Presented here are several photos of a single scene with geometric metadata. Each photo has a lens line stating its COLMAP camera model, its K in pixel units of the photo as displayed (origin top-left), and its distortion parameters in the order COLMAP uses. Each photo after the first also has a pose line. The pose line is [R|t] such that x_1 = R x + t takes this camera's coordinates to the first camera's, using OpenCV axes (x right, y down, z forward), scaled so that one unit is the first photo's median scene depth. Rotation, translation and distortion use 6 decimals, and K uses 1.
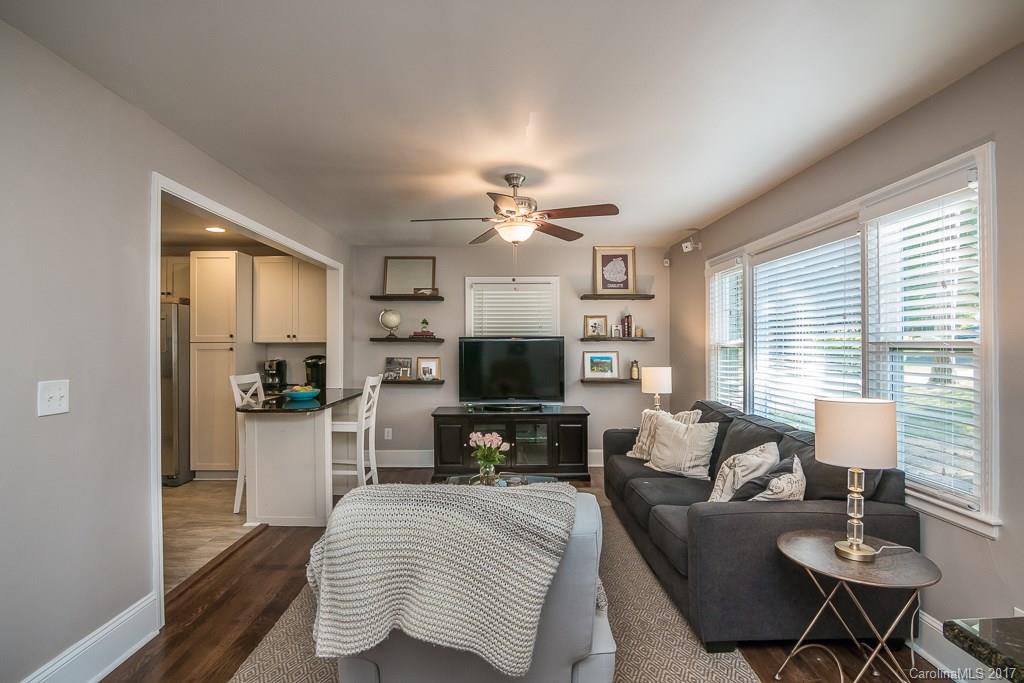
lens RADIAL K [[491.1, 0, 507.5], [0, 491.1, 339.0], [0, 0, 1]] dist [-0.010737, -0.003450]
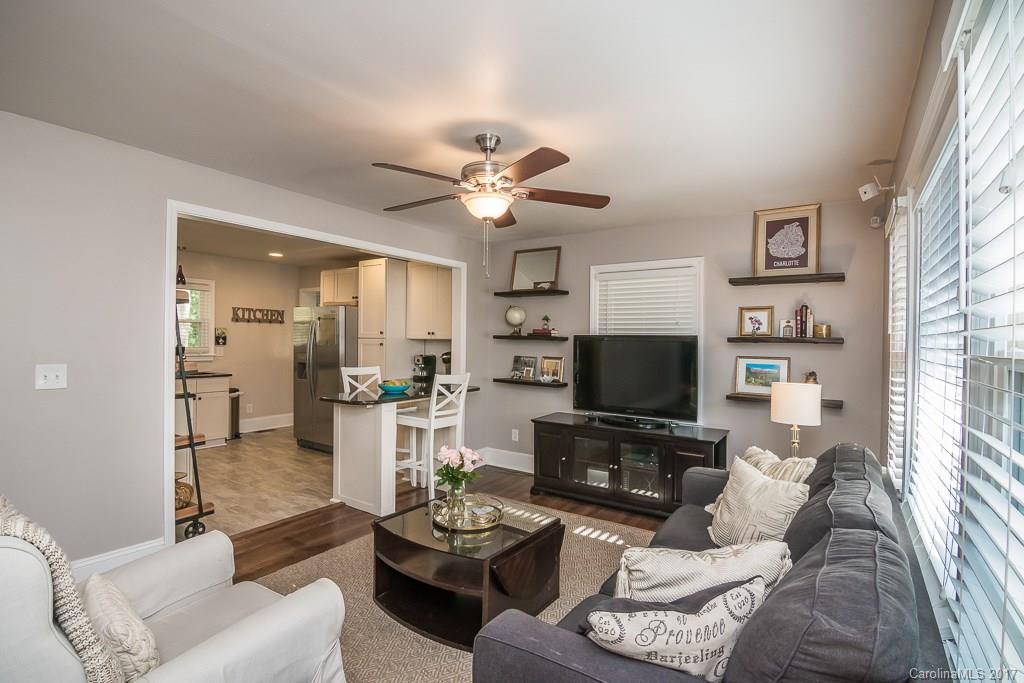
lens RADIAL K [[491.1, 0, 499.6], [0, 491.1, 337.9], [0, 0, 1]] dist [-0.010737, -0.003450]
pose [[0.819541, 0.010637, -0.572922, 0.316908], [-0.009312, 0.999943, 0.005244, -0.002881], [0.572945, 0.001037, 0.819593, 0.216011]]
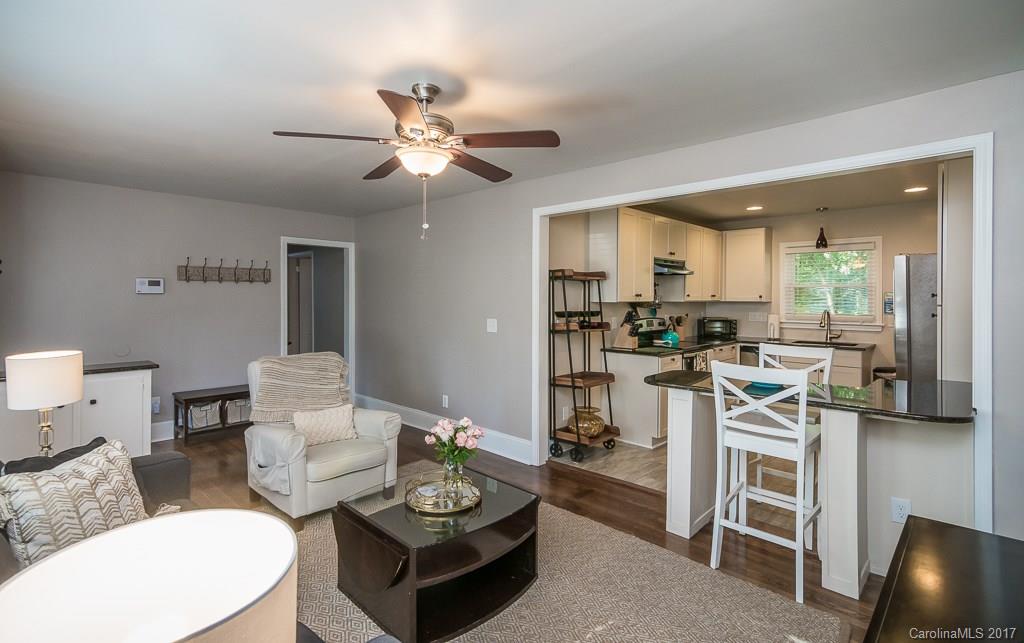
lens RADIAL K [[481.1, 0, 510.7], [0, 481.1, 303.5], [0, 0, 1]] dist [-0.000455, 0.000158]
pose [[-0.683599, 0.008634, -0.729806, 0.290708], [0.007432, 0.999961, 0.004869, -0.002392], [0.729820, -0.002095, -0.683637, 1.018860]]
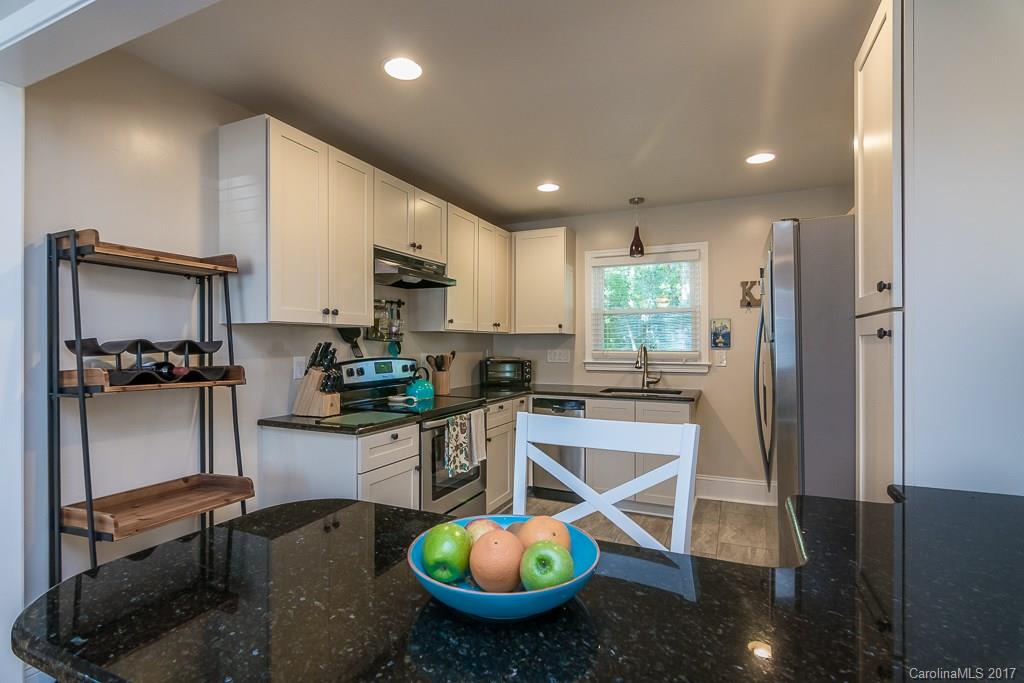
lens RADIAL K [[491.1, 0, 505.2], [0, 491.1, 348.4], [0, 0, 1]] dist [-0.010737, -0.003450]
pose [[-0.409725, 0.009865, -0.912156, -0.217861], [0.012306, 0.999910, 0.005286, 0.024729], [0.912126, -0.009059, -0.409810, 0.909127]]
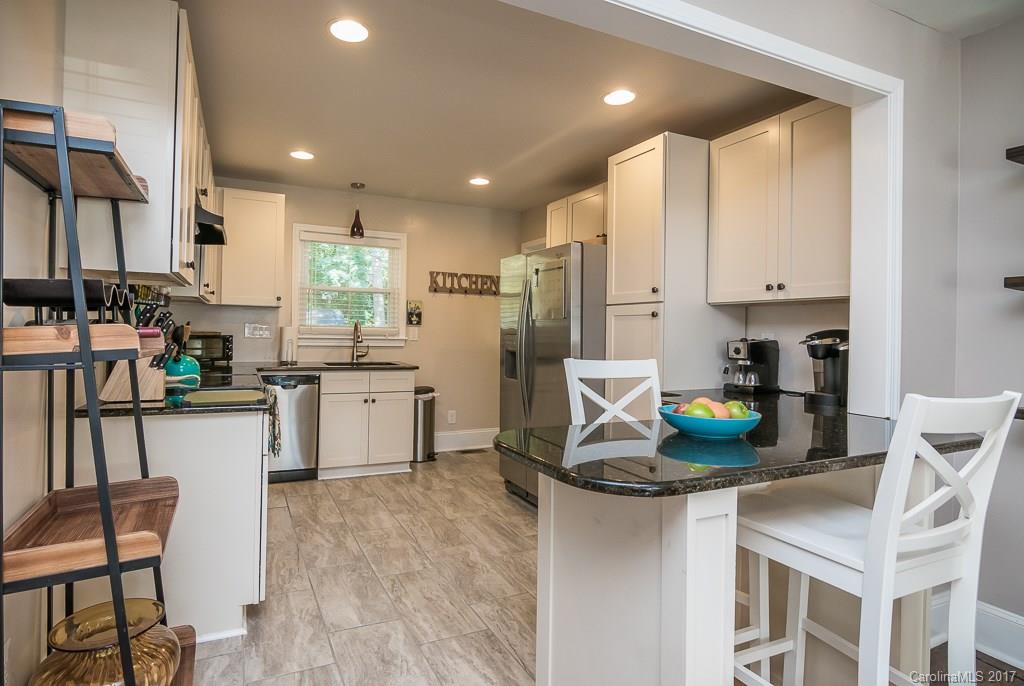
lens RADIAL K [[526.7, 0, 472.9], [0, 526.7, 329.0], [0, 0, 1]] dist [0.001218, -0.002832]
pose [[0.415746, 0.005726, -0.909463, -0.114077], [-0.008903, 0.999958, 0.002225, 0.036970], [0.909437, 0.007172, 0.415780, 0.567650]]
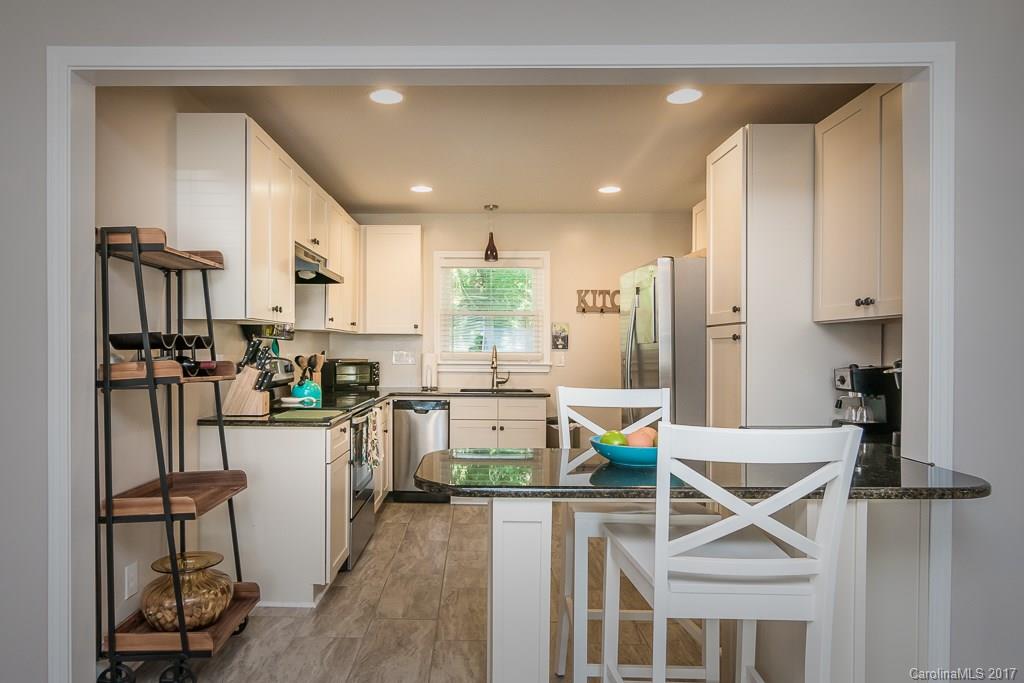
lens RADIAL K [[633.4, 0, 468.1], [0, 633.4, 356.0], [0, 0, 1]] dist [0.001018, 0.000826]
pose [[-0.007813, 0.012557, -0.999891, 0.050941], [0.006436, 0.999901, 0.012507, 0.029066], [0.999949, -0.006337, -0.007893, 0.739592]]
